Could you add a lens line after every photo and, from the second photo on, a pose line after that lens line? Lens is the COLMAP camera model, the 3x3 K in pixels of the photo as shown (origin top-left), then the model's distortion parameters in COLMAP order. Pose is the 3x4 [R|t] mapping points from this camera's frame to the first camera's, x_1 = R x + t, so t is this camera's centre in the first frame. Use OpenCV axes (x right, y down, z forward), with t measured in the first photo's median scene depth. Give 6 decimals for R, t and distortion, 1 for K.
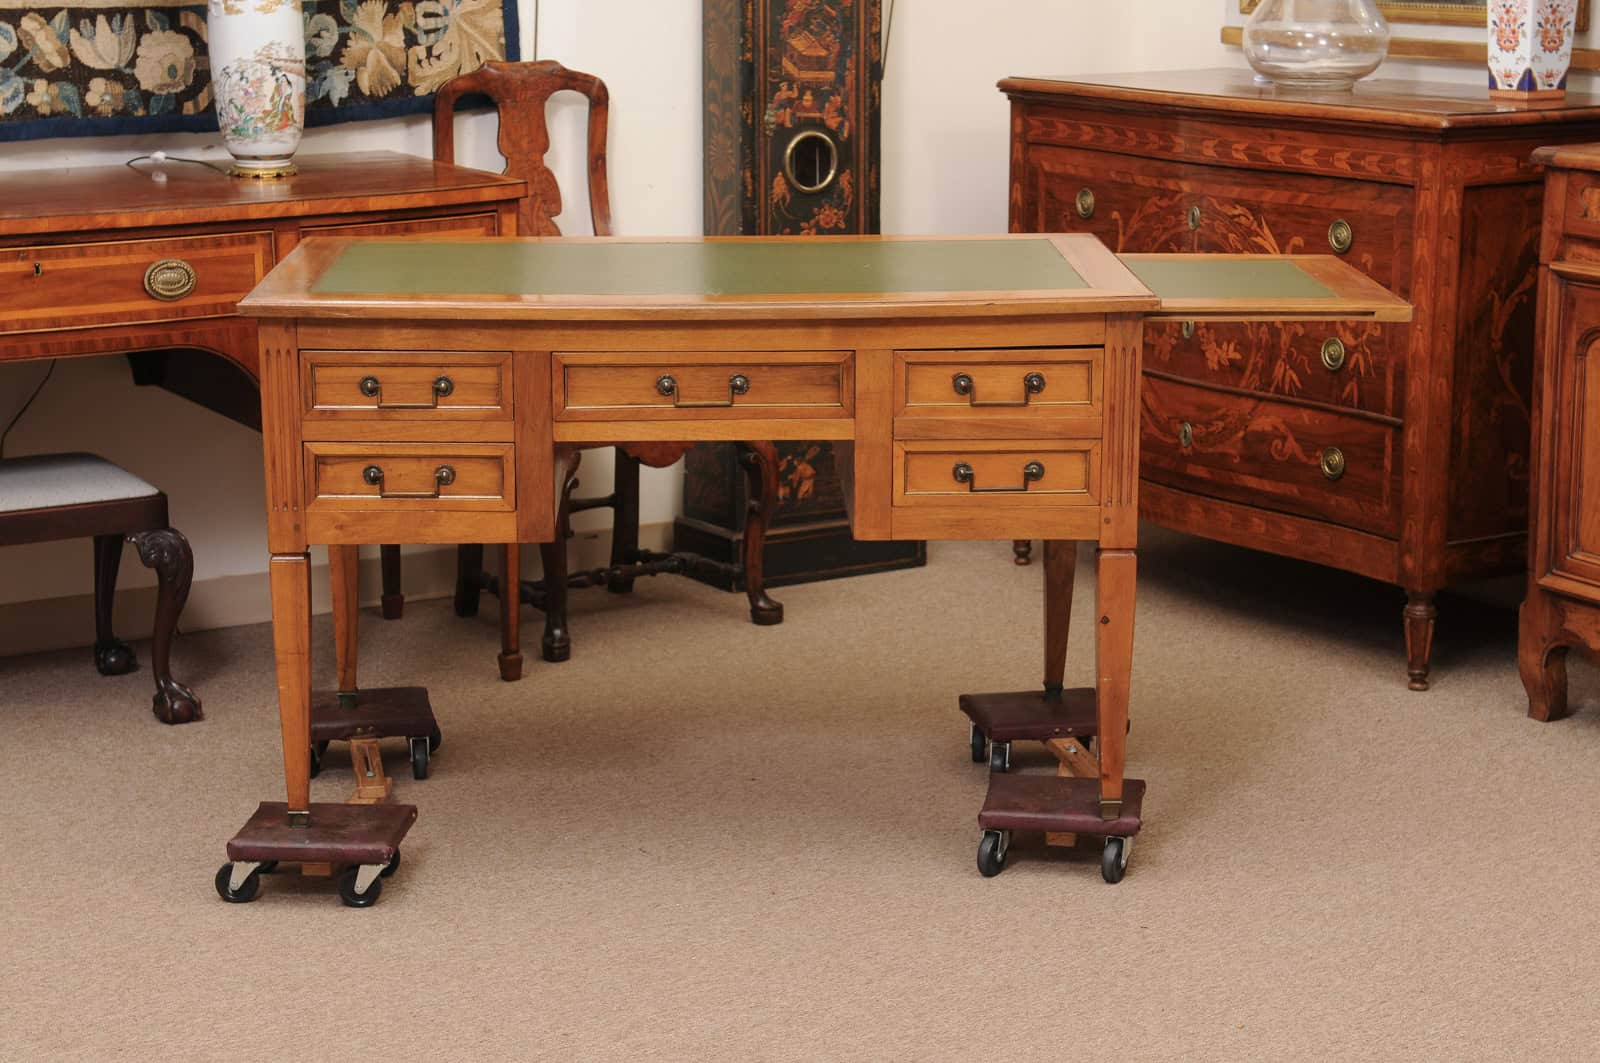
lens RADIAL K [[3027.1, 0, 800.0], [0, 3027.1, 531.5], [0, 0, 1]] dist [0.088679, 0.087702]
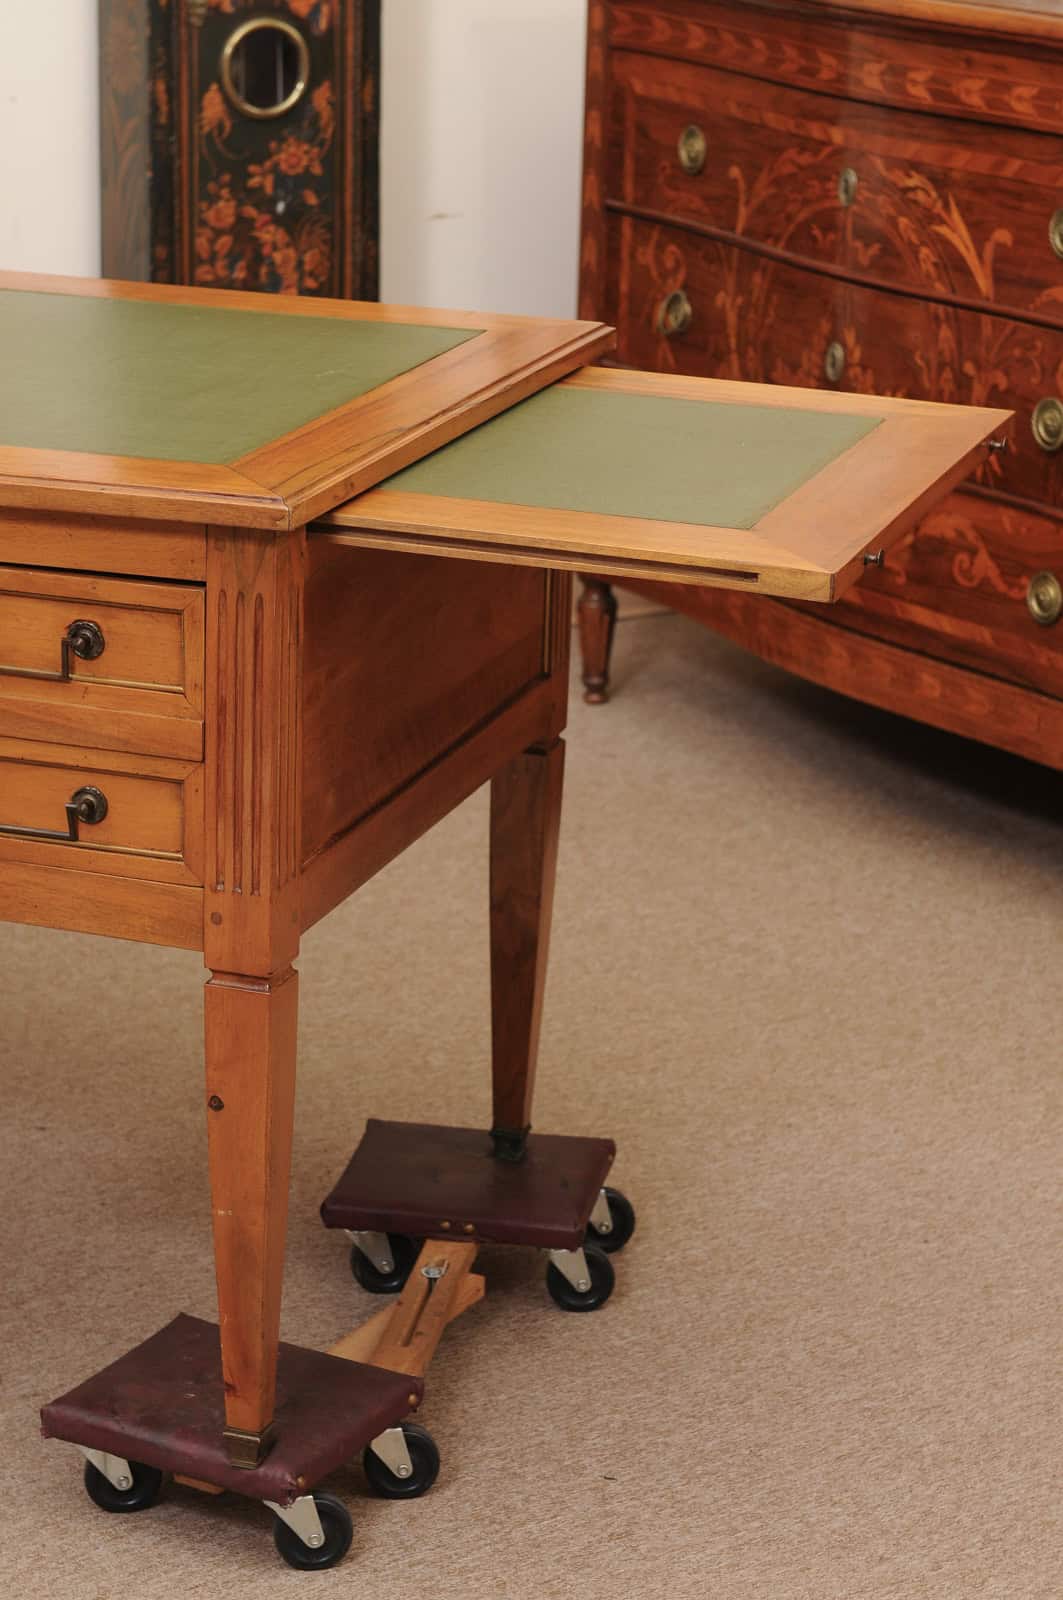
lens RADIAL K [[3854.0, 0, 531.9], [0, 3854.0, 776.2], [0, 0, 1]] dist [0.126688, 0.097093]
pose [[0.999608, 0.027489, -0.005371, 0.075327], [-0.026923, 0.995904, 0.086311, -0.051648], [0.007721, -0.086132, 0.996254, 0.205605]]
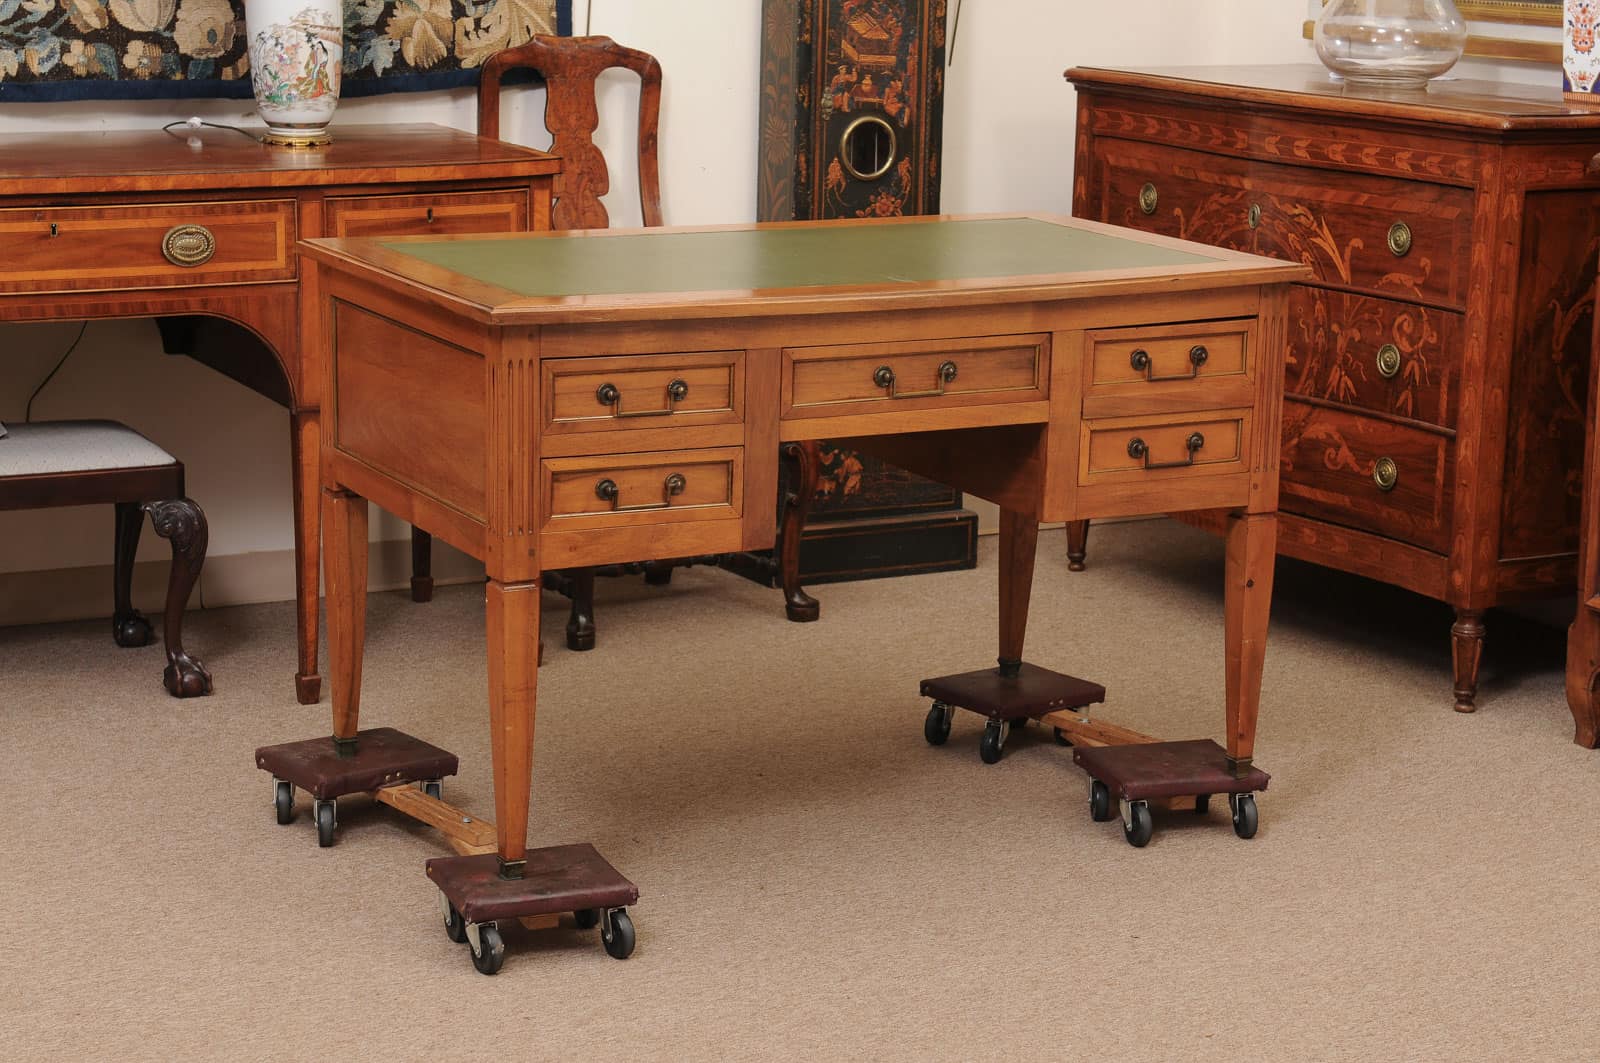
lens RADIAL K [[3162.8, 0, 800.0], [0, 3162.8, 531.5], [0, 0, 1]] dist [0.094483, 0.152509]
pose [[0.998305, 0.034943, -0.046533, 0.037129], [-0.035137, 0.999377, -0.003349, 0.005706], [0.046387, 0.004978, 0.998911, -0.016852]]
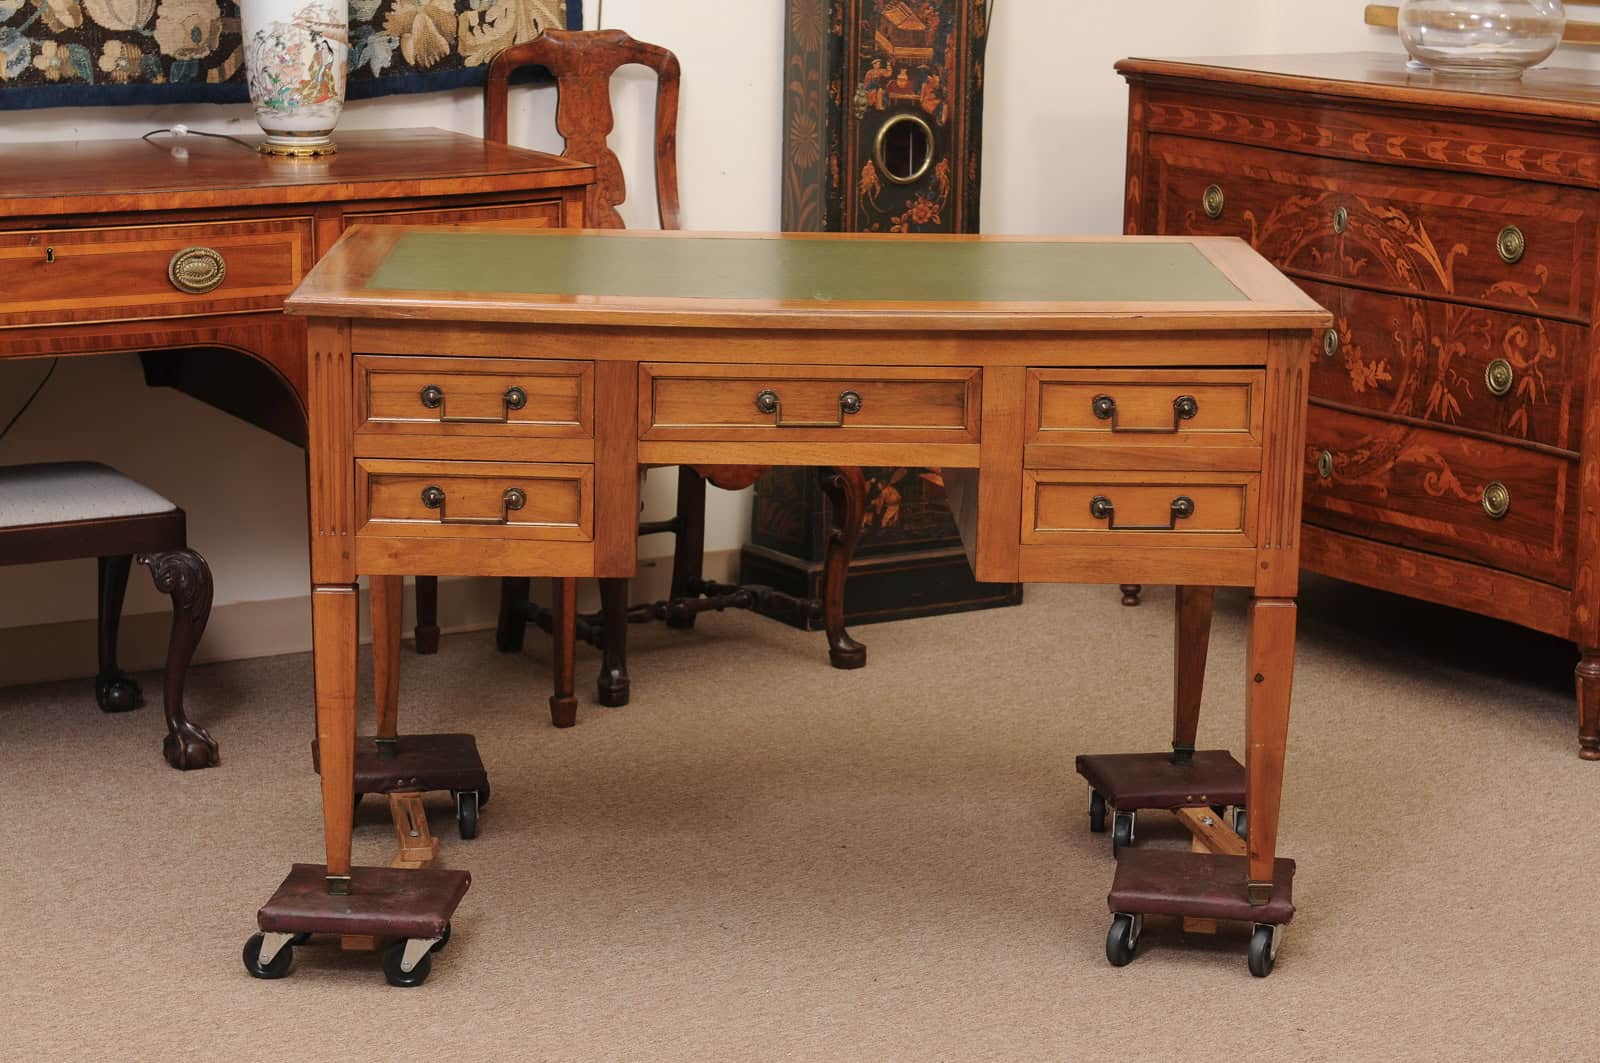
lens RADIAL K [[3326.8, 0, 800.0], [0, 3326.8, 531.5], [0, 0, 1]] dist [0.110916, 0.151404]
pose [[0.999795, 0.019615, -0.004964, -0.022314], [-0.019640, 0.999794, -0.005067, -0.004466], [0.004863, 0.005164, 0.999975, 0.023868]]
